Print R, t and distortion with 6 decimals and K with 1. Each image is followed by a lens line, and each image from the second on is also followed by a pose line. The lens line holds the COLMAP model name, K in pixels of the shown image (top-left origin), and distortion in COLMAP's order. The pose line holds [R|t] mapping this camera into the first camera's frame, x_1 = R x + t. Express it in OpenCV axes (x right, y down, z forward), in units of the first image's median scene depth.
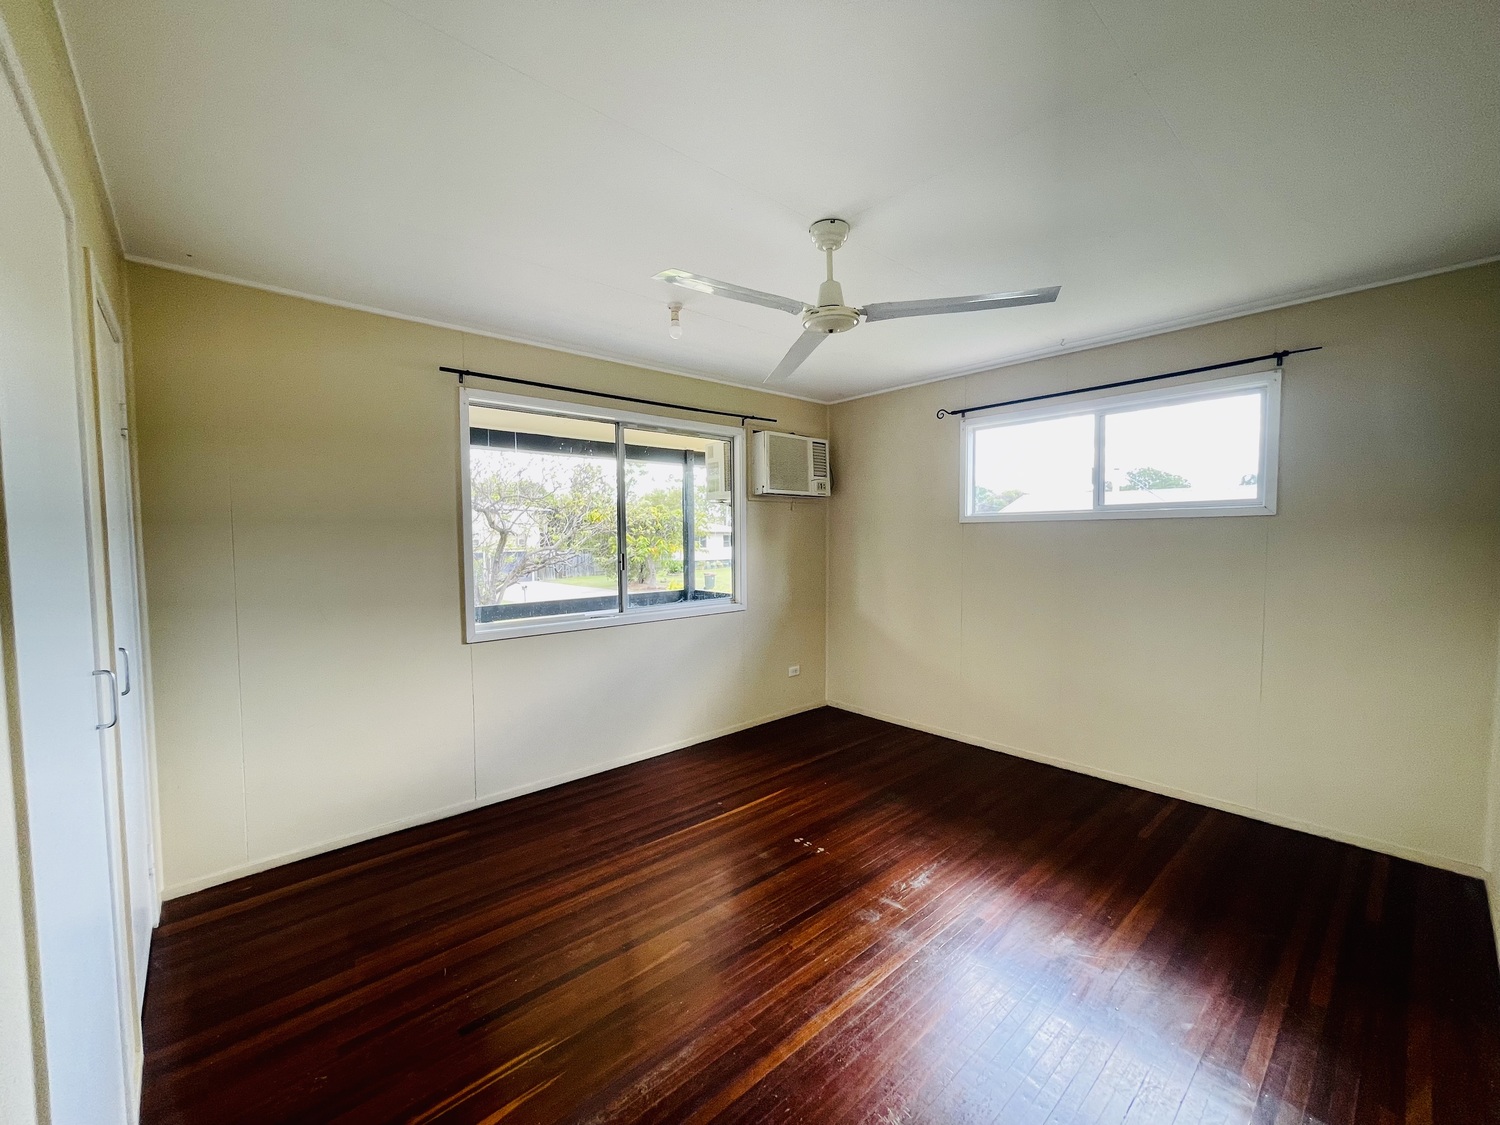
lens RADIAL K [[600.2, 0, 743.5], [0, 600.2, 567.7], [0, 0, 1]] dist [0.001382, 0.000047]
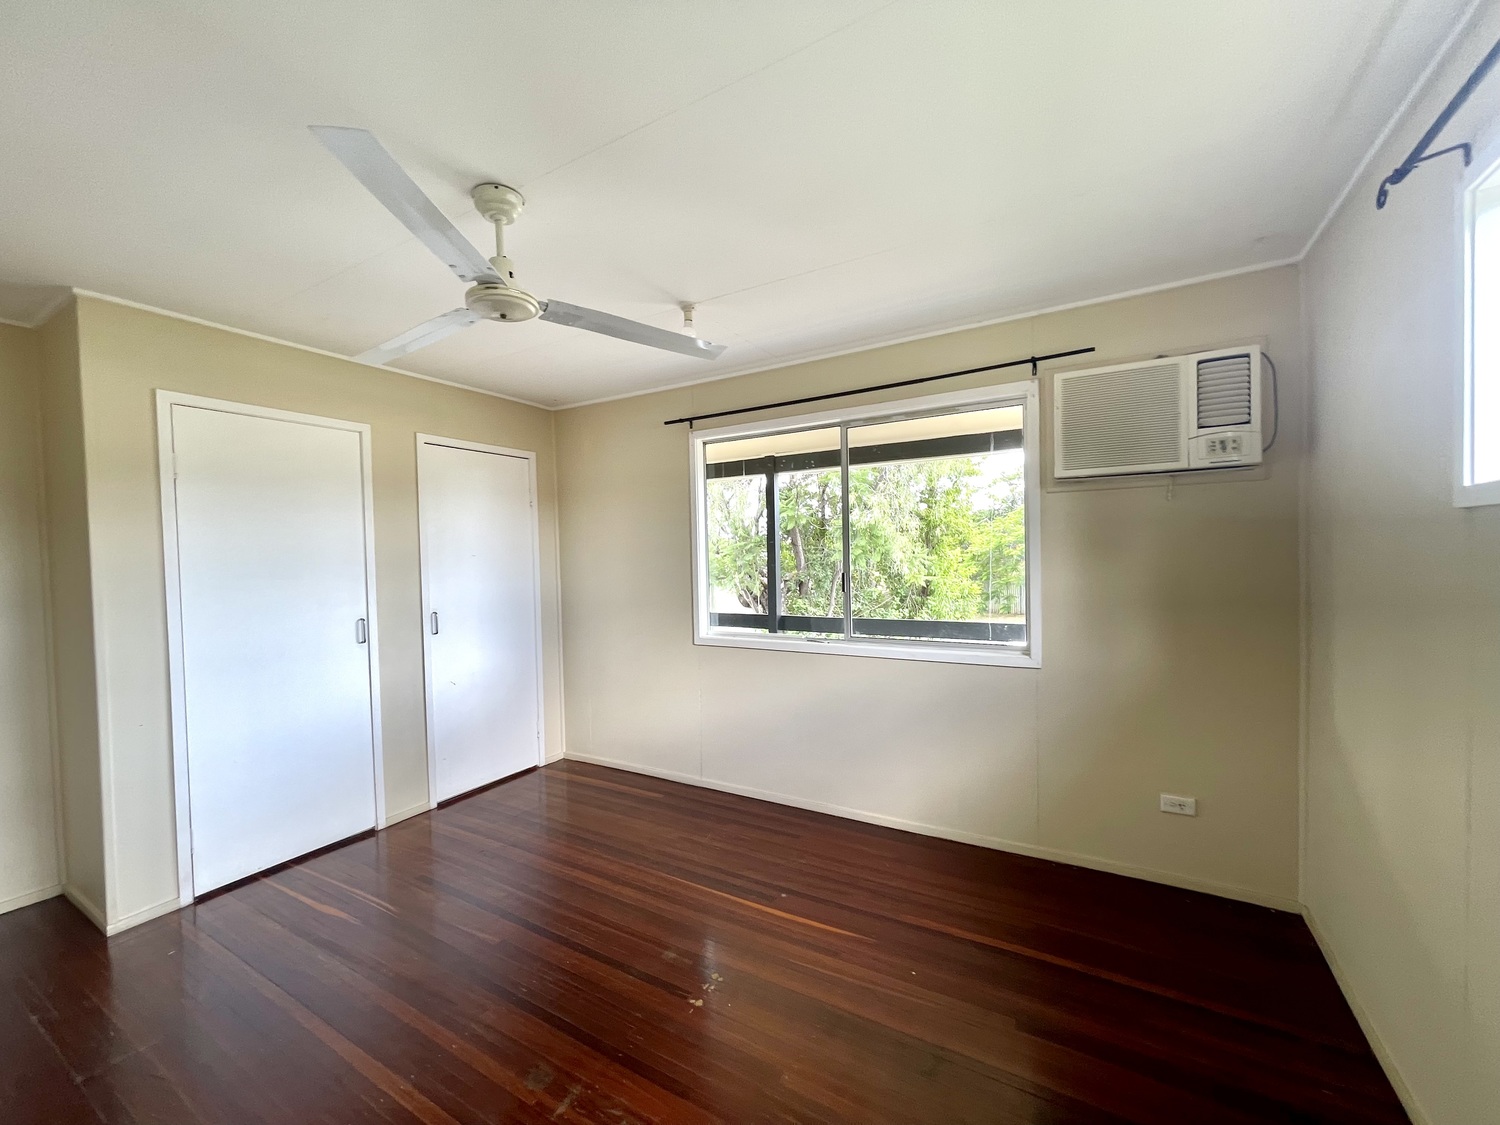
lens RADIAL K [[600.2, 0, 743.5], [0, 600.2, 567.7], [0, 0, 1]] dist [0.001382, 0.000047]
pose [[0.316272, 0.021119, -0.948433, 0.619325], [-0.032305, 0.999412, 0.011481, -0.038952], [0.948118, 0.027008, 0.316769, 0.628250]]
